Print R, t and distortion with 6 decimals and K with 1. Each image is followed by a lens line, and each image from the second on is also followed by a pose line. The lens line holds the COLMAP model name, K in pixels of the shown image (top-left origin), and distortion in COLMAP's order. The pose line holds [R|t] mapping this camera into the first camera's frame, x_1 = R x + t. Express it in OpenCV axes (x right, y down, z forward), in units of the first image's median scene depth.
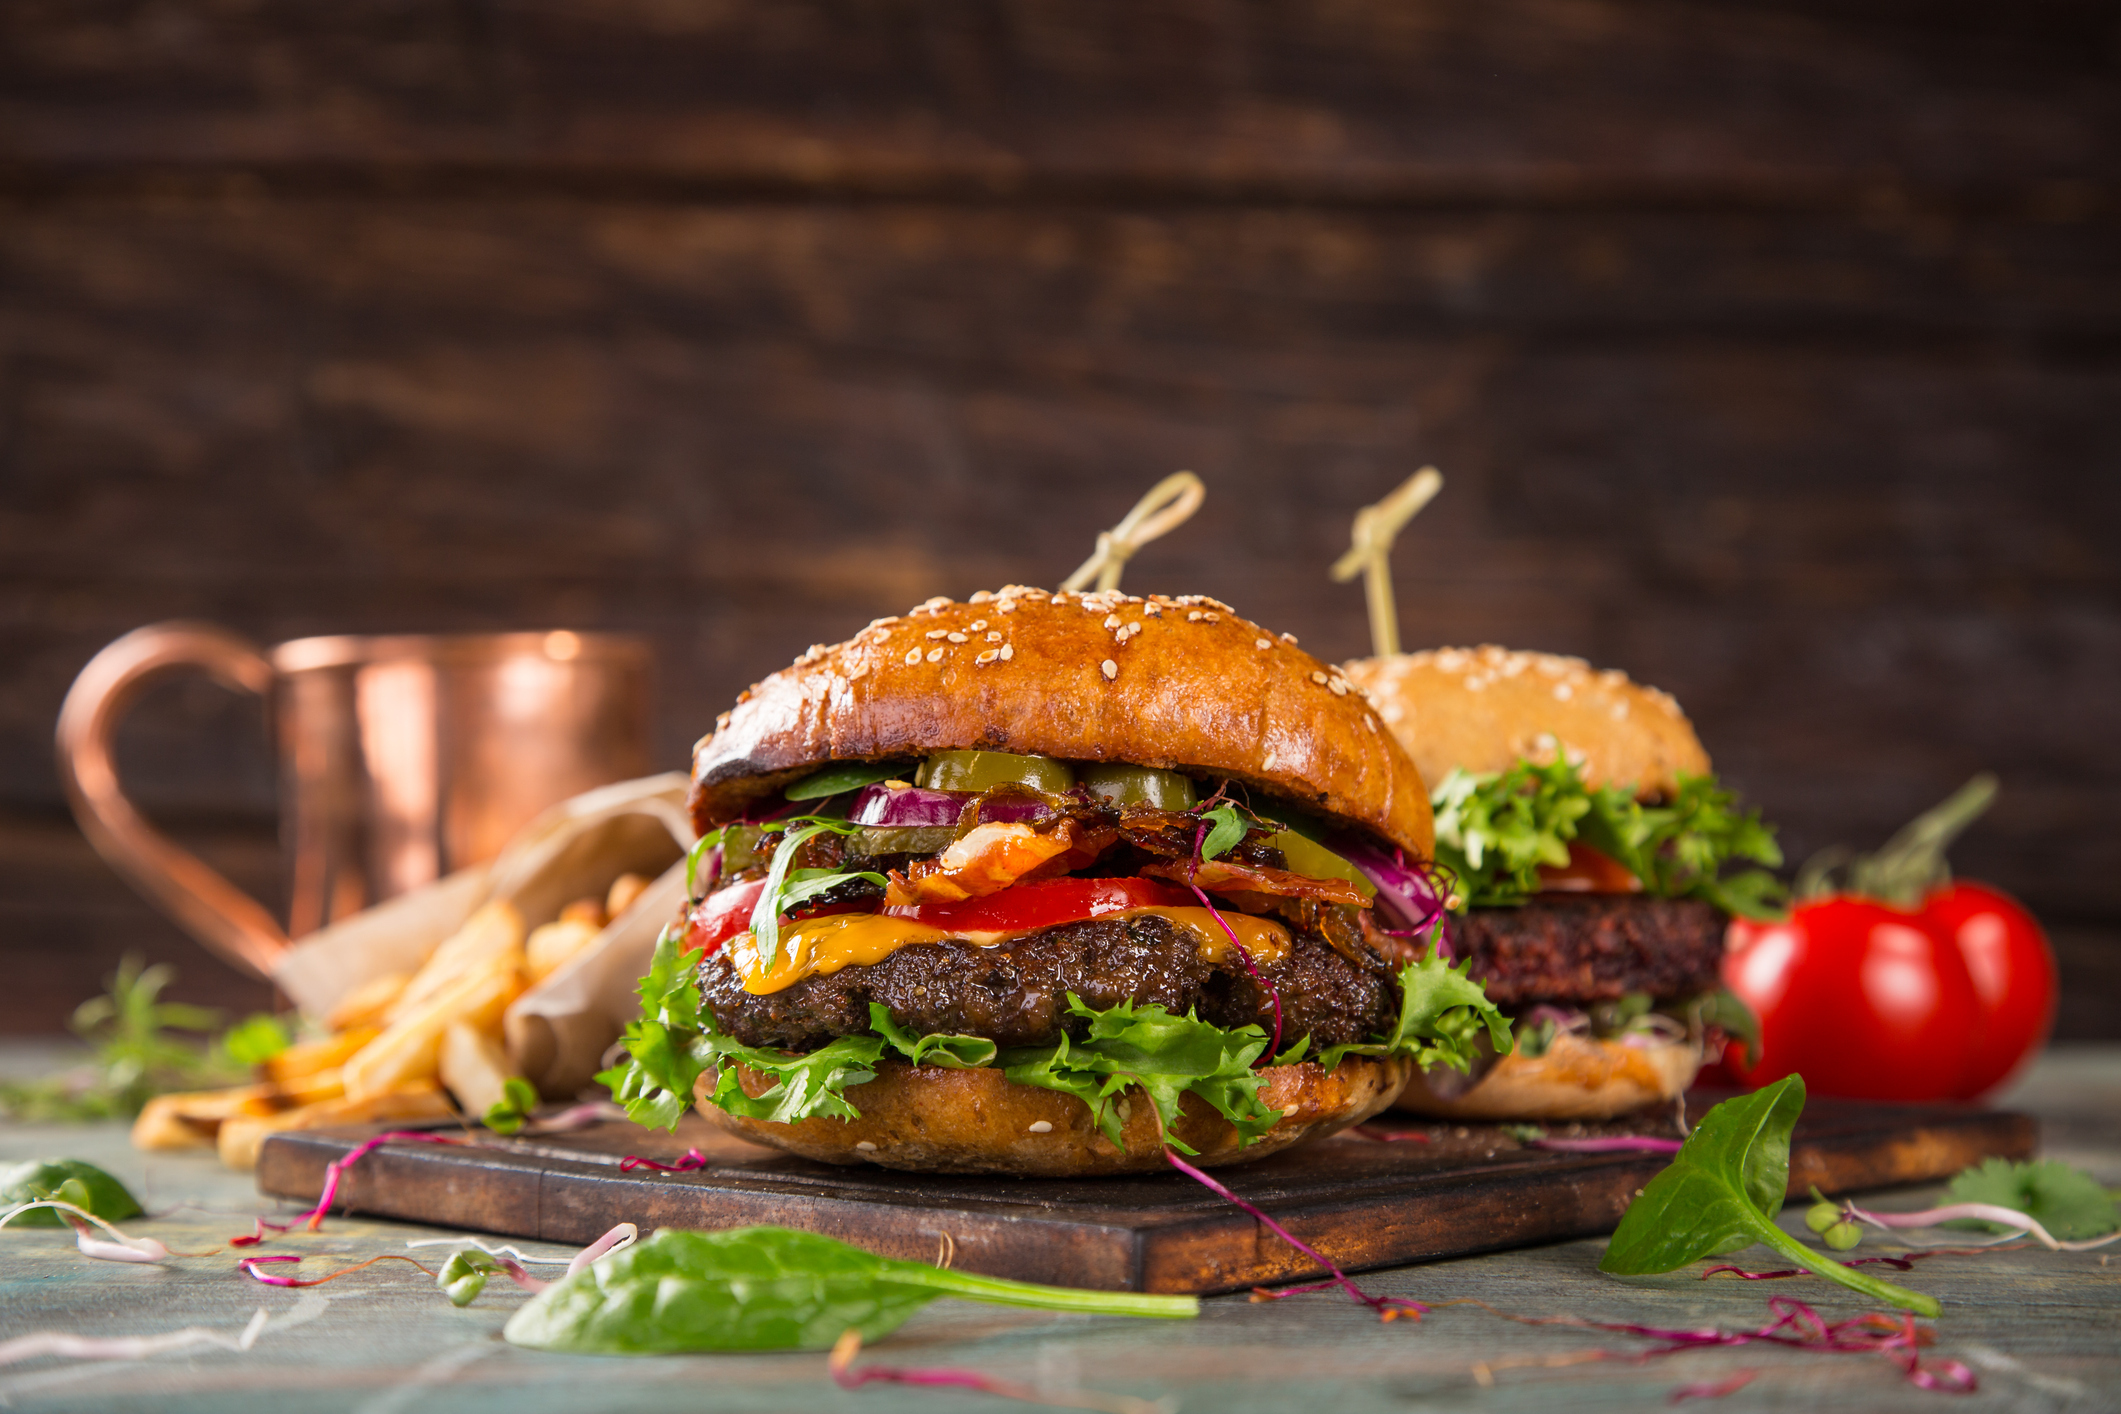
lens RADIAL K [[4037.8, 0, 1070.3], [0, 4037.8, 674.6], [0, 0, 1]] dist [0.006525, 0.297949]
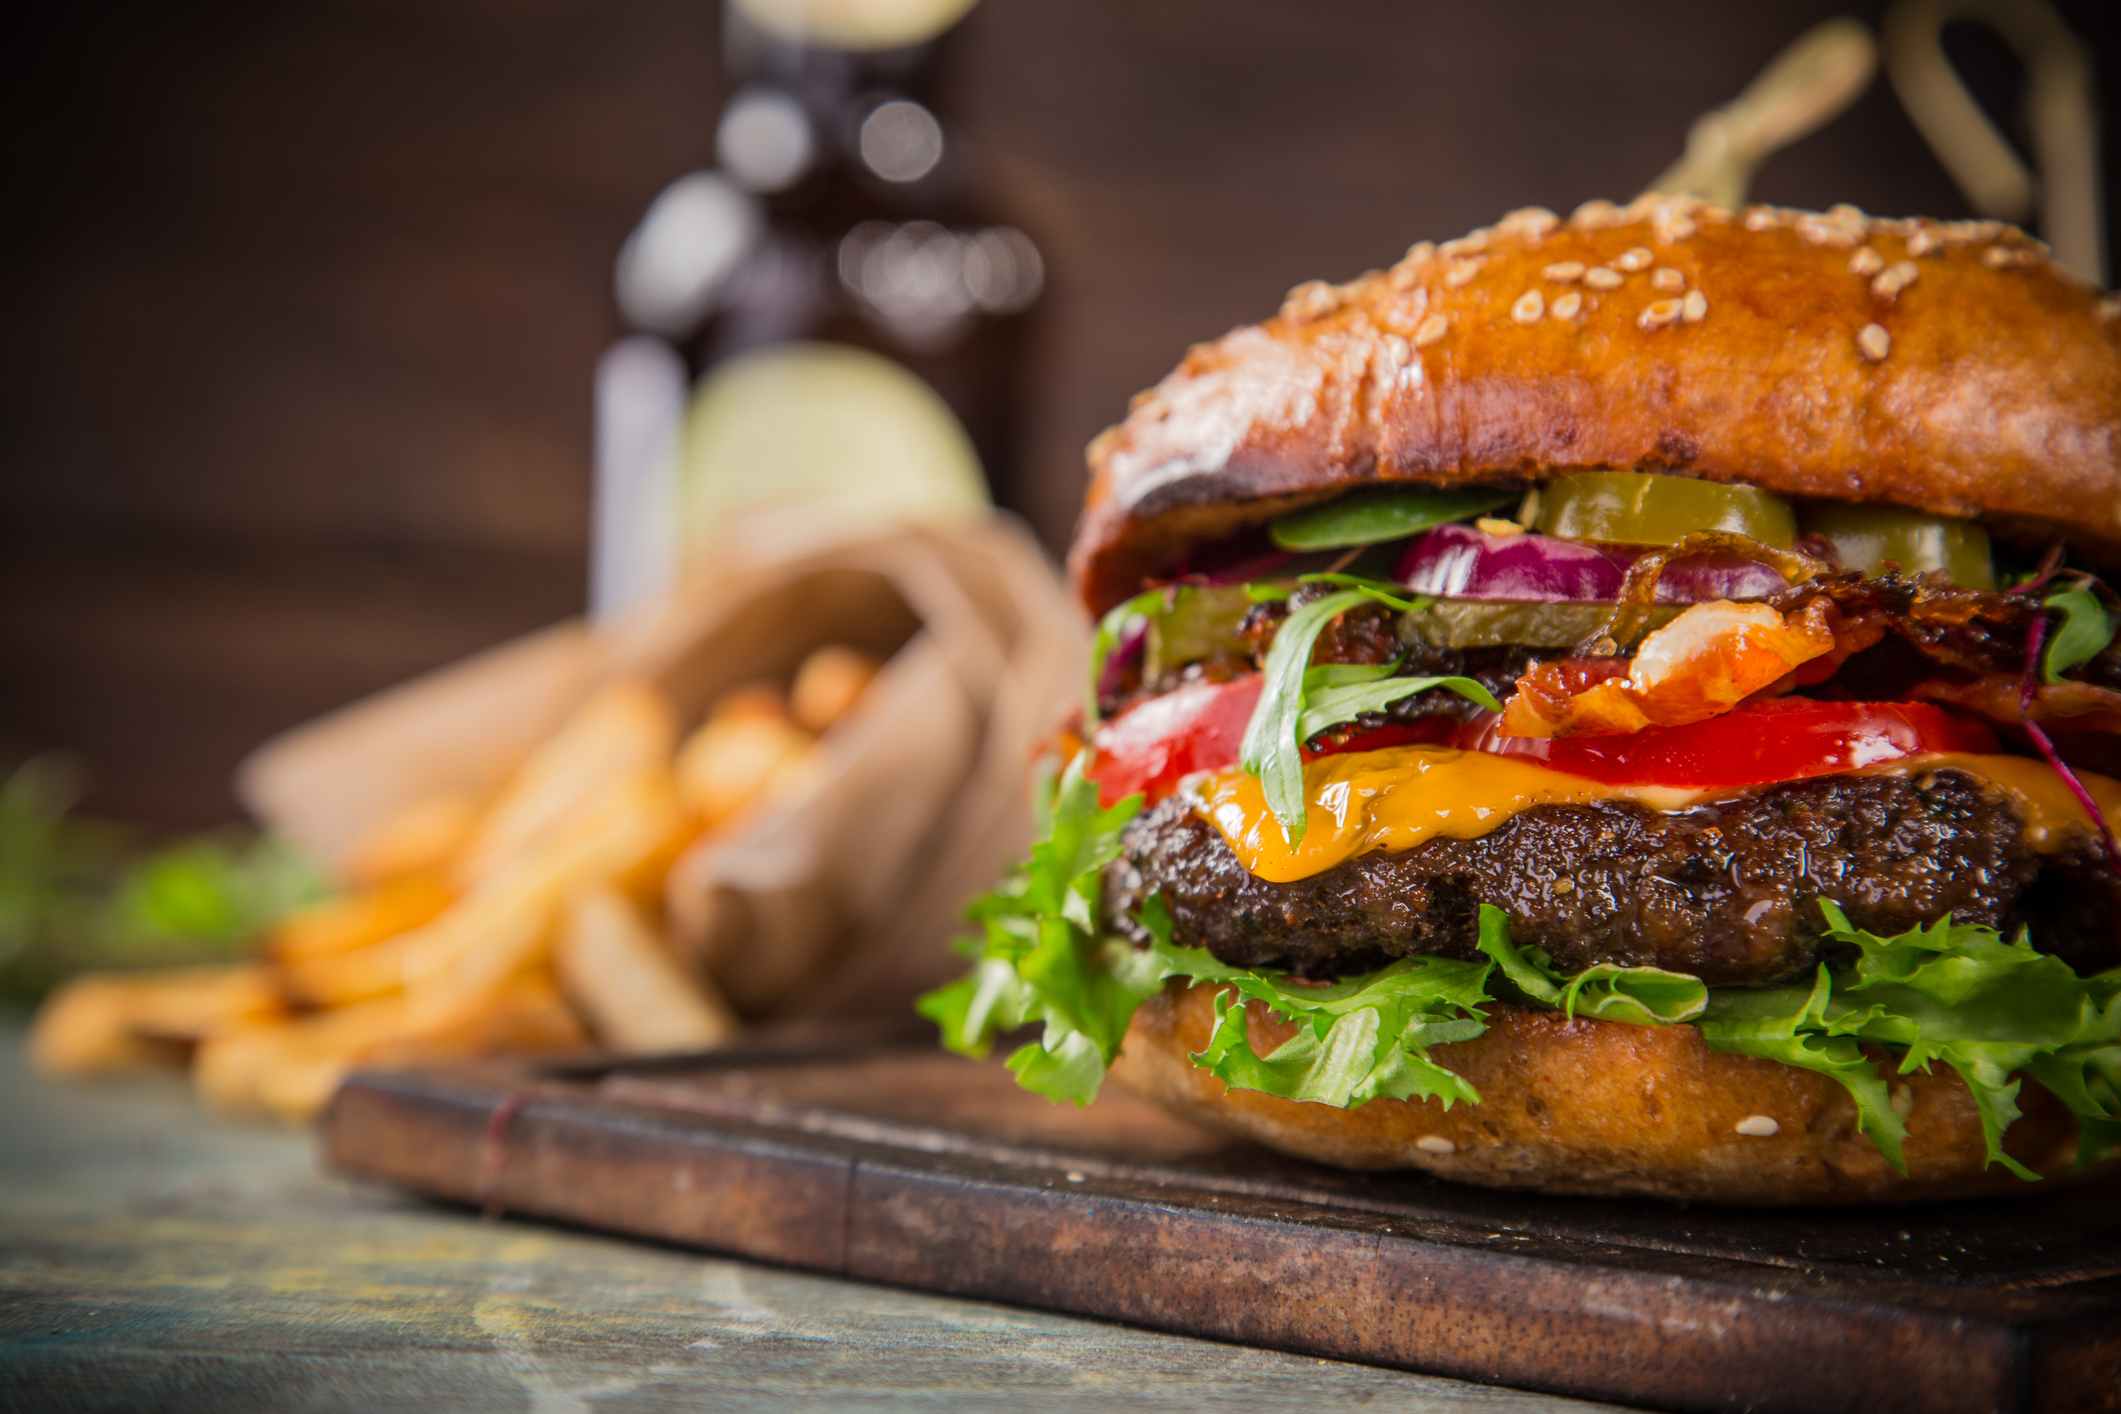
lens RADIAL K [[5488.5, 0, 1066.7], [0, 5488.5, 753.0], [0, 0, 1]] dist [0.049618, 0.108079]
pose [[0.998897, 0.035637, 0.030587, -0.128824], [-0.037697, 0.996859, 0.069651, 0.006954], [-0.028009, -0.070727, 0.997102, 0.212025]]
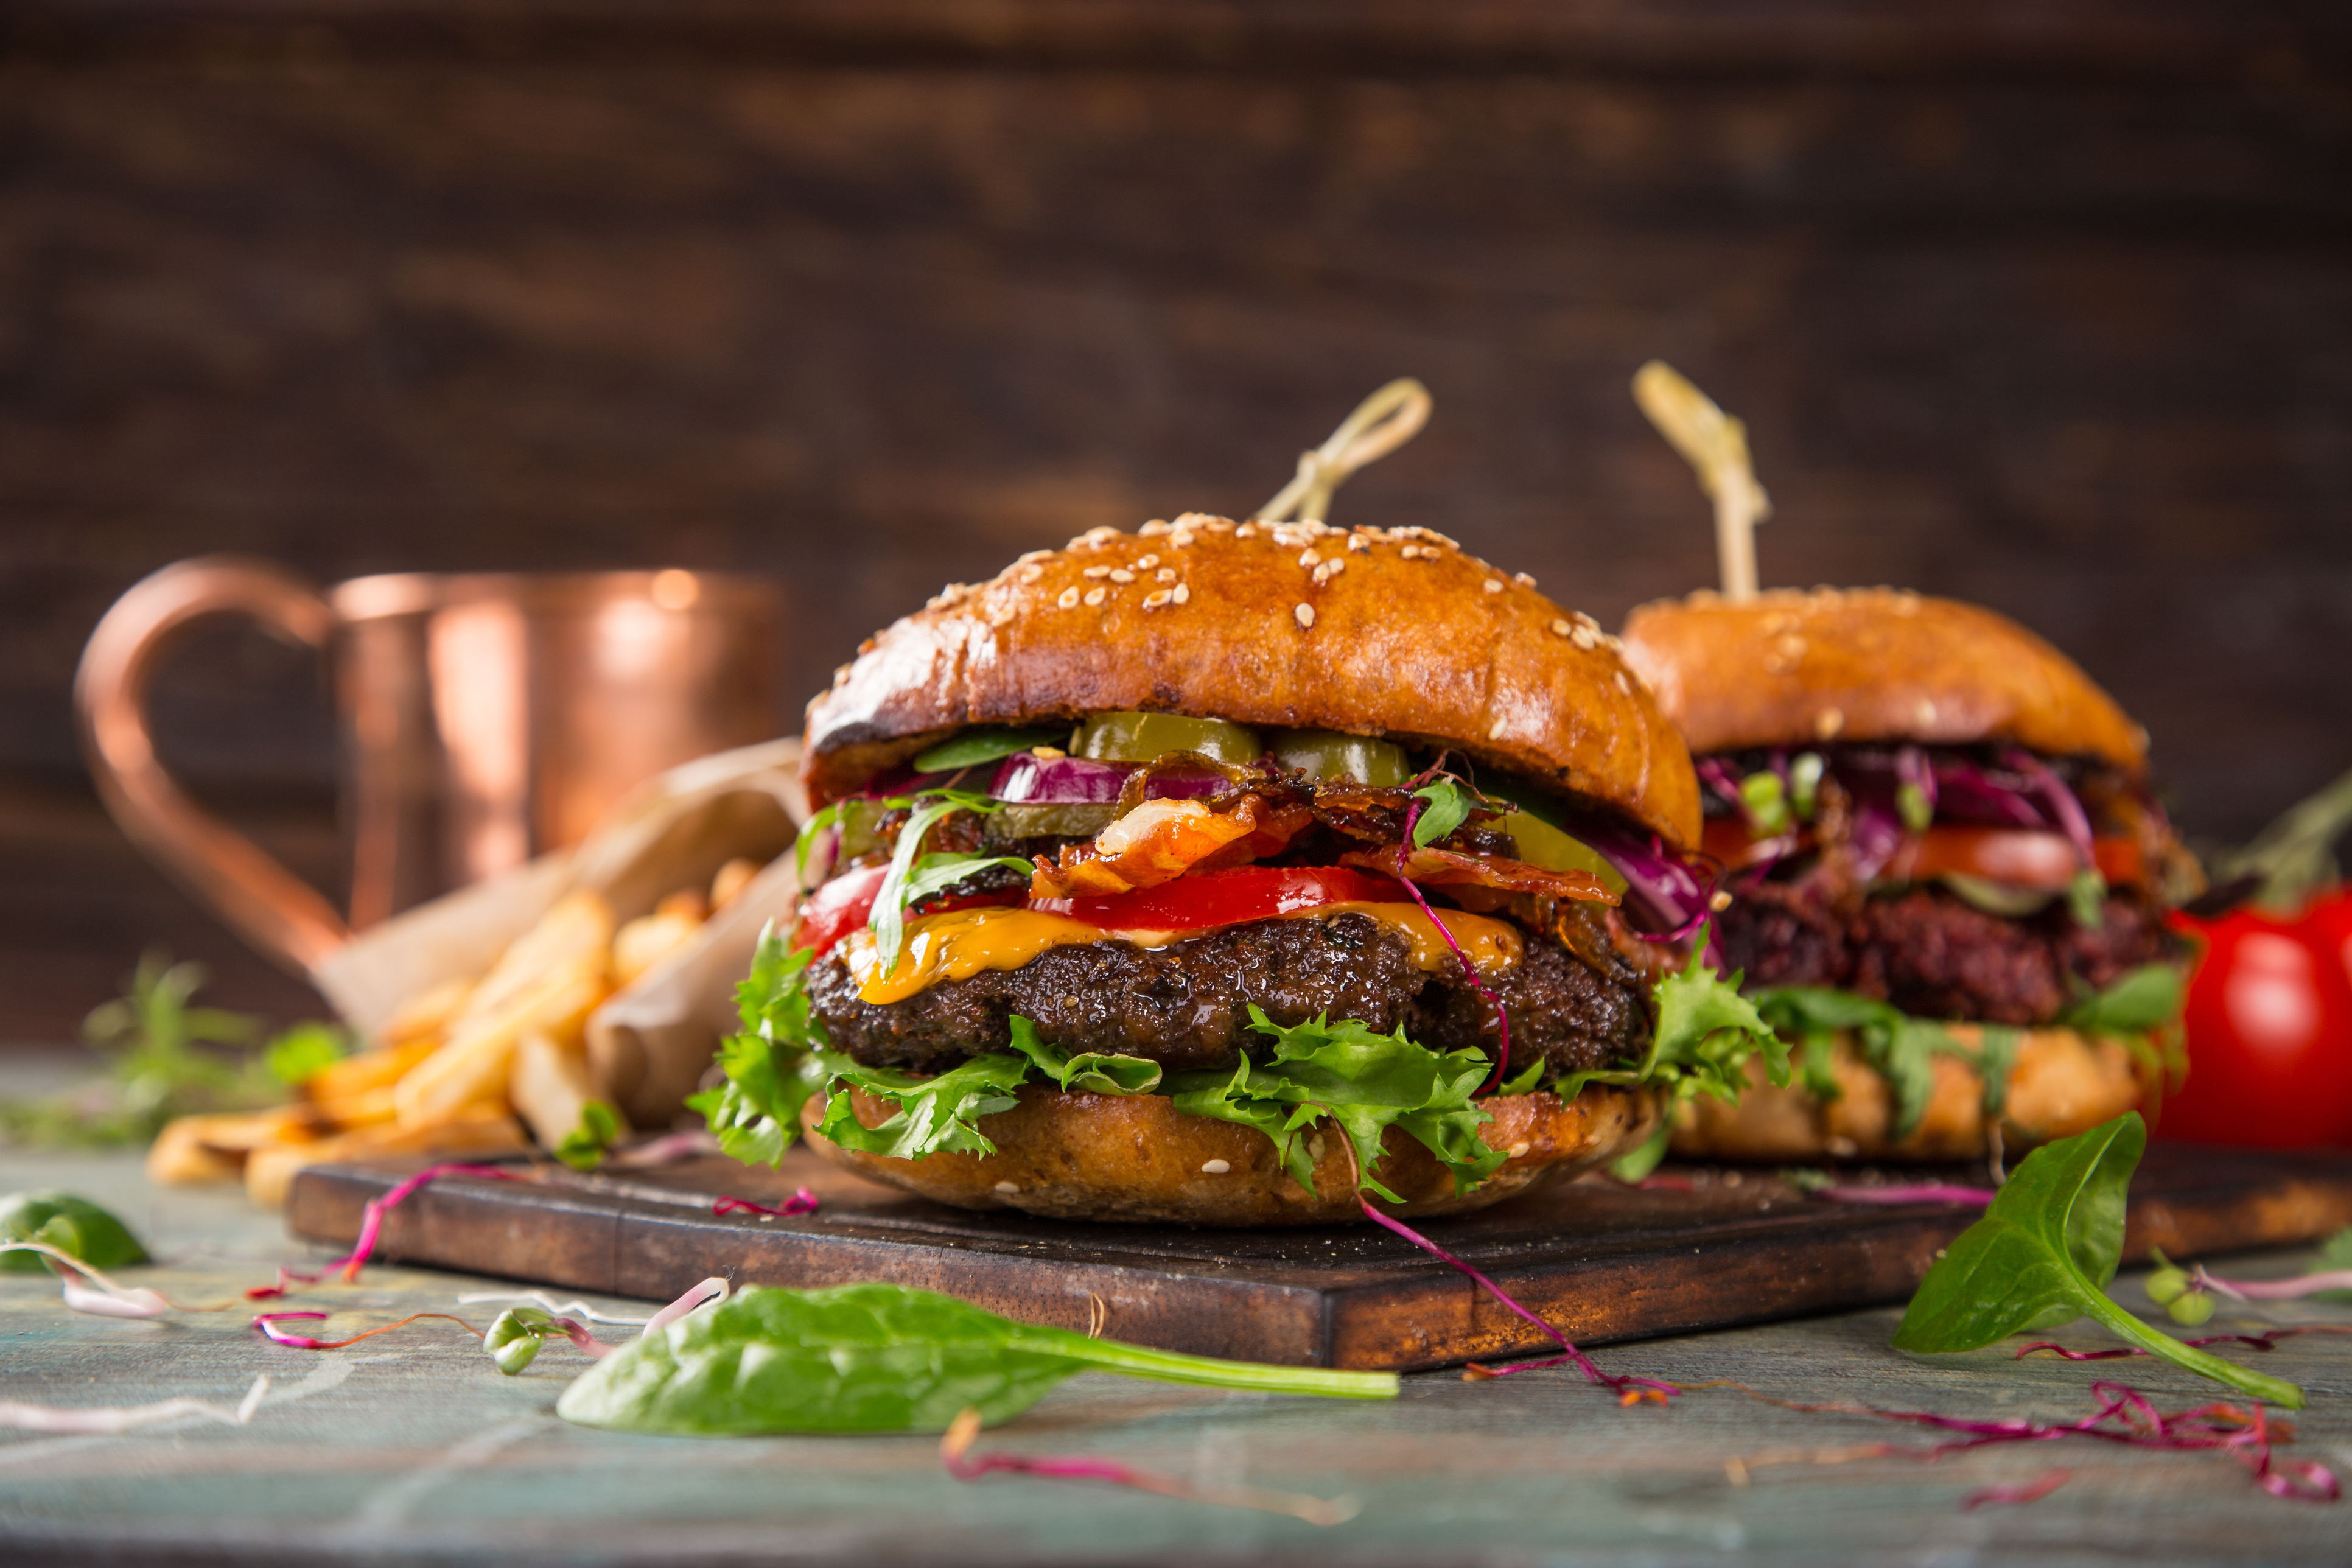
lens RADIAL K [[4743.7, 0, 1176.0], [0, 4743.7, 784.0], [0, 0, 1]] dist [0.047238, -0.104280]
pose [[0.999539, 0.007695, -0.029385, 0.012185], [-0.006790, 0.999503, 0.030776, 0.003513], [0.029607, -0.030562, 0.999094, 0.028448]]
